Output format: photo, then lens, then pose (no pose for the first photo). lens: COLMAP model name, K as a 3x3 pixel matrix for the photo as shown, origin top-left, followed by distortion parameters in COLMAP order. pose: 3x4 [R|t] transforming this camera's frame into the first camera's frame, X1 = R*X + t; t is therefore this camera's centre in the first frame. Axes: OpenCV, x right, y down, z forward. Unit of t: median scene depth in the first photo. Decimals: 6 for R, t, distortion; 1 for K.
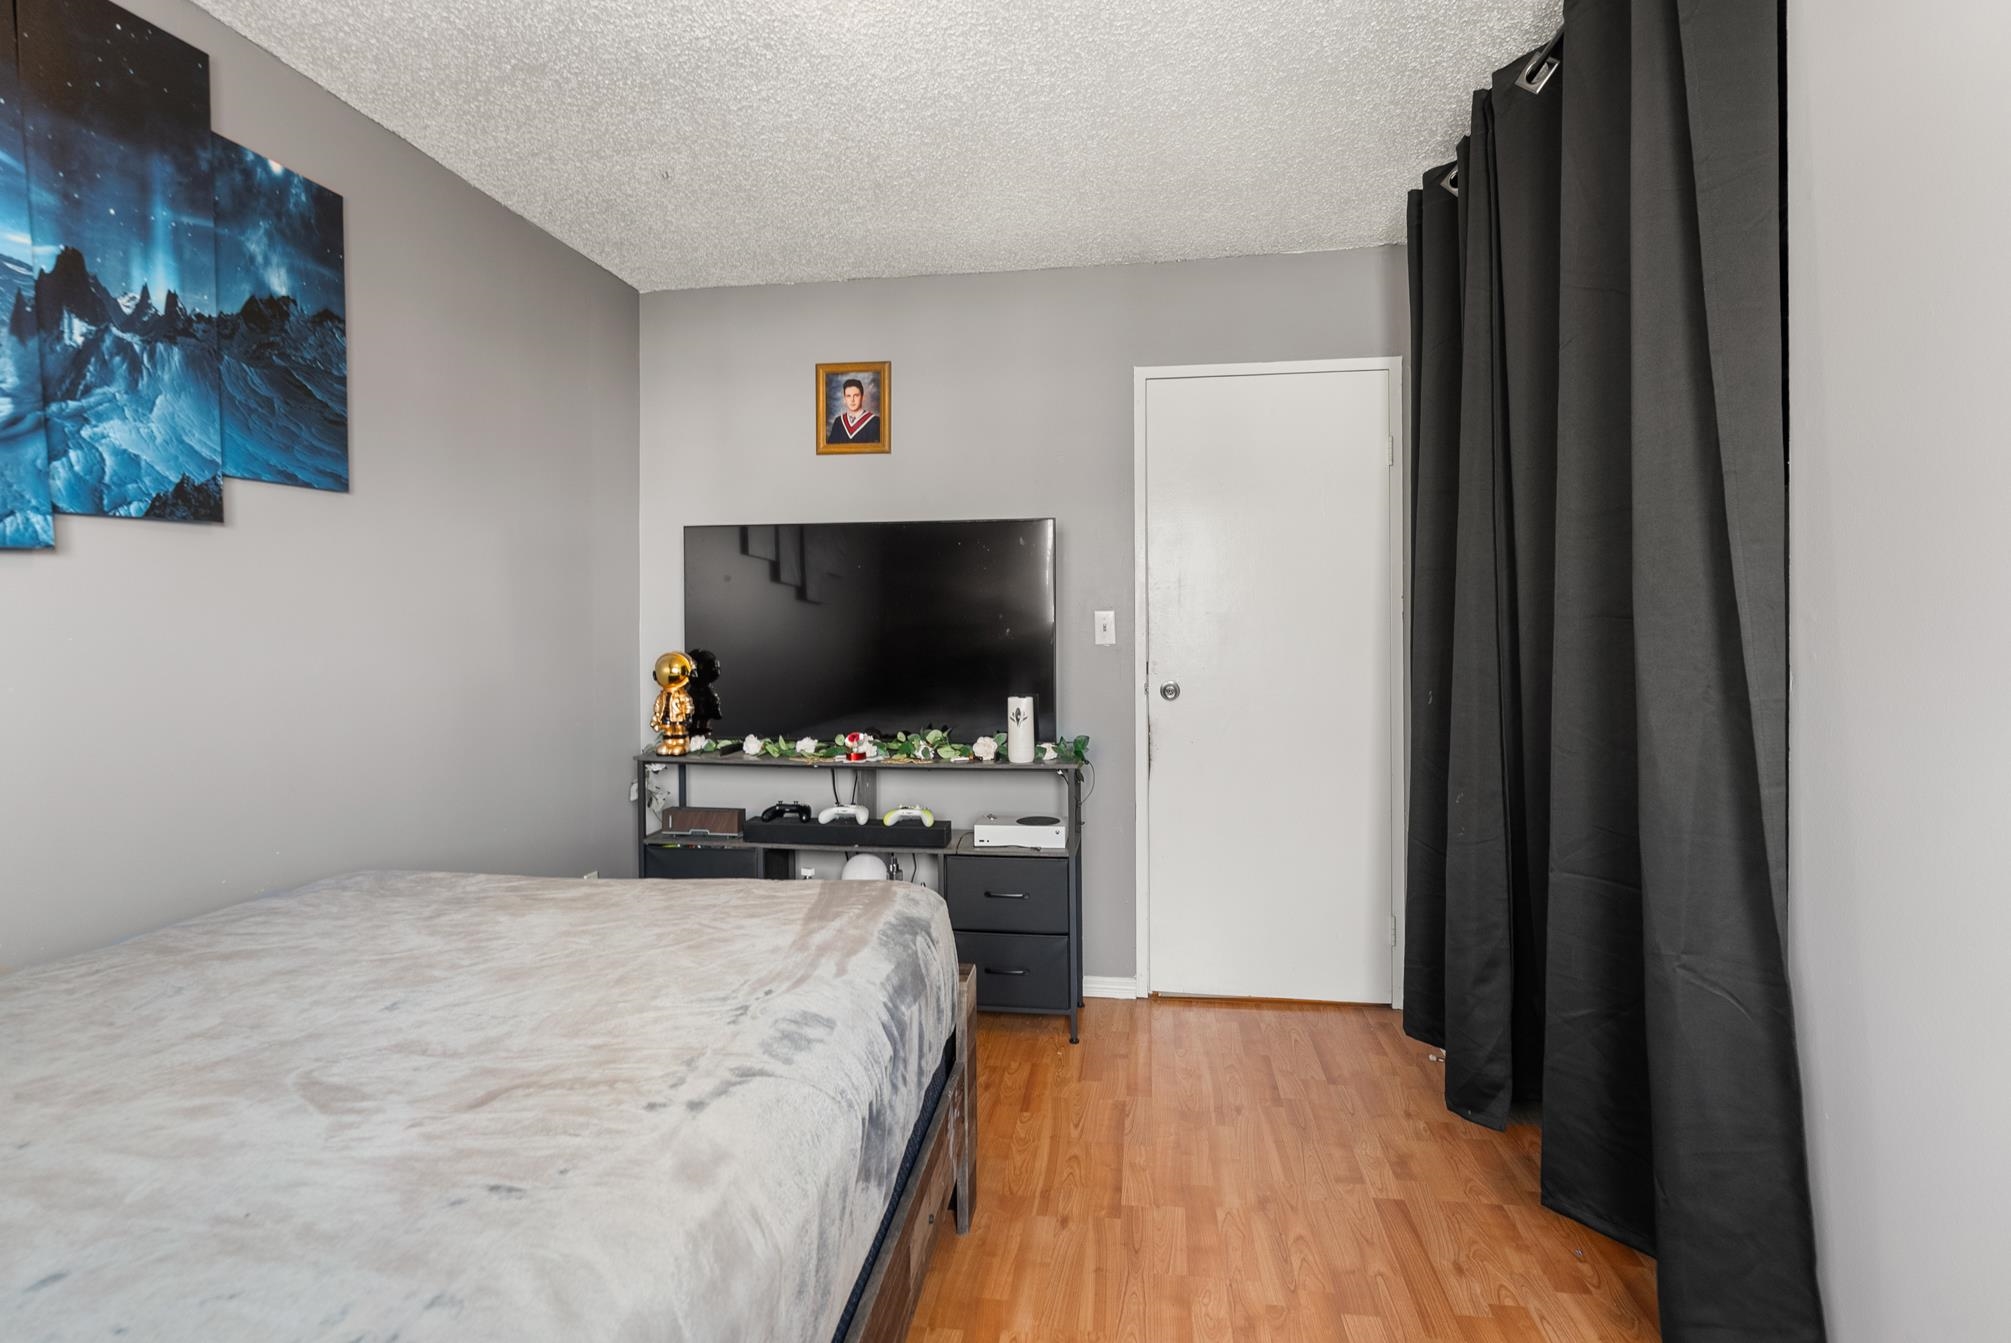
lens RADIAL K [[947.8, 0, 1015.8], [0, 947.8, 604.8], [0, 0, 1]] dist [-0.014440, -0.000539]
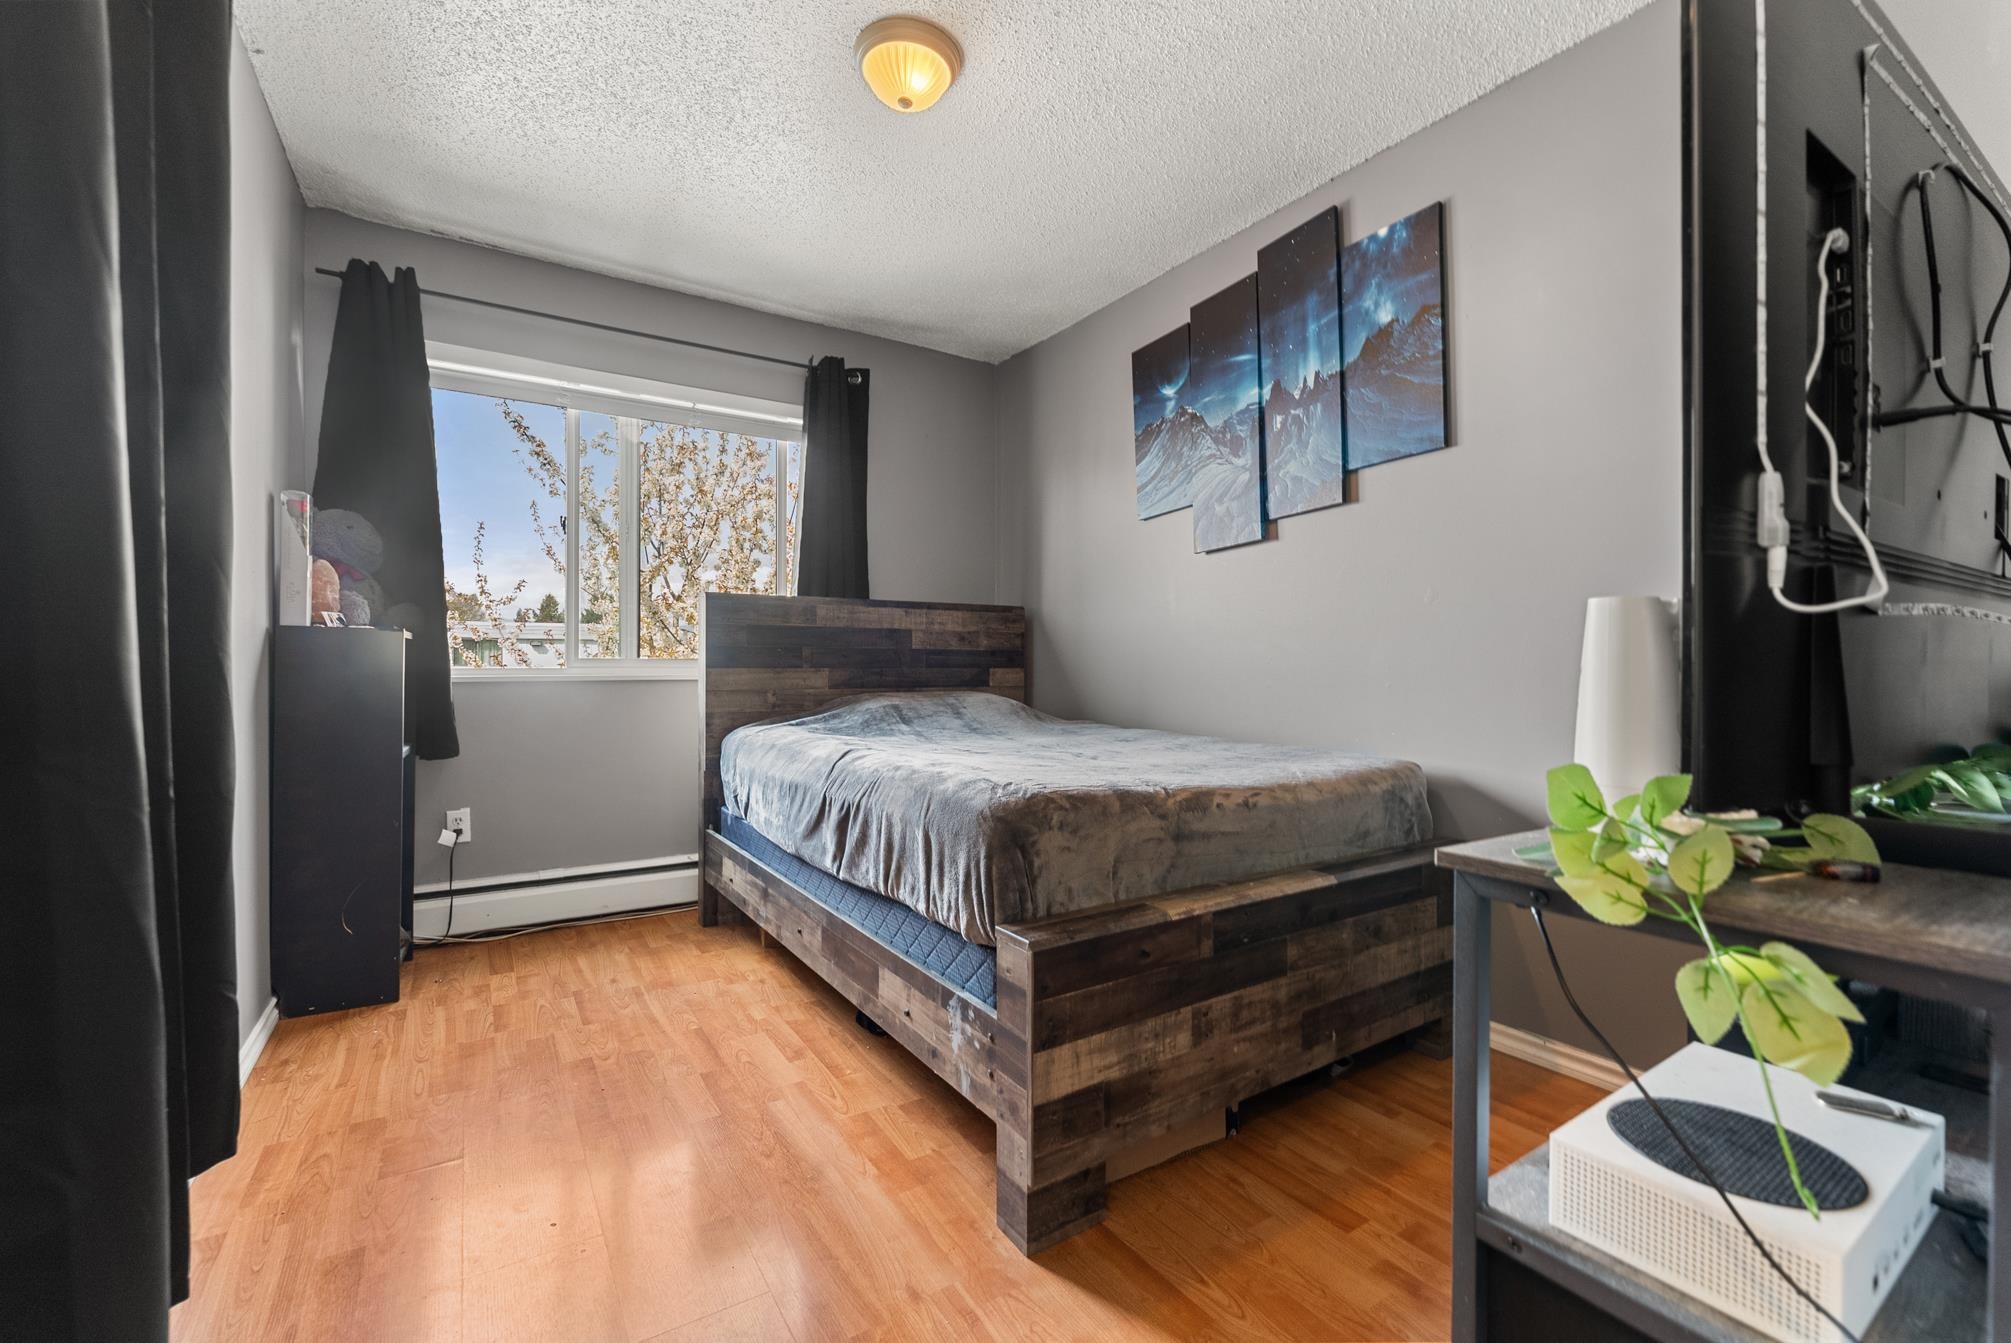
lens RADIAL K [[842.6, 0, 1011.3], [0, 842.6, 676.5], [0, 0, 1]] dist [-0.003801, -0.000252]
pose [[-0.761574, 0.007377, -0.648036, 0.442465], [0.006291, 0.999972, 0.003990, 0.181697], [0.648047, -0.001038, -0.761599, 1.648719]]
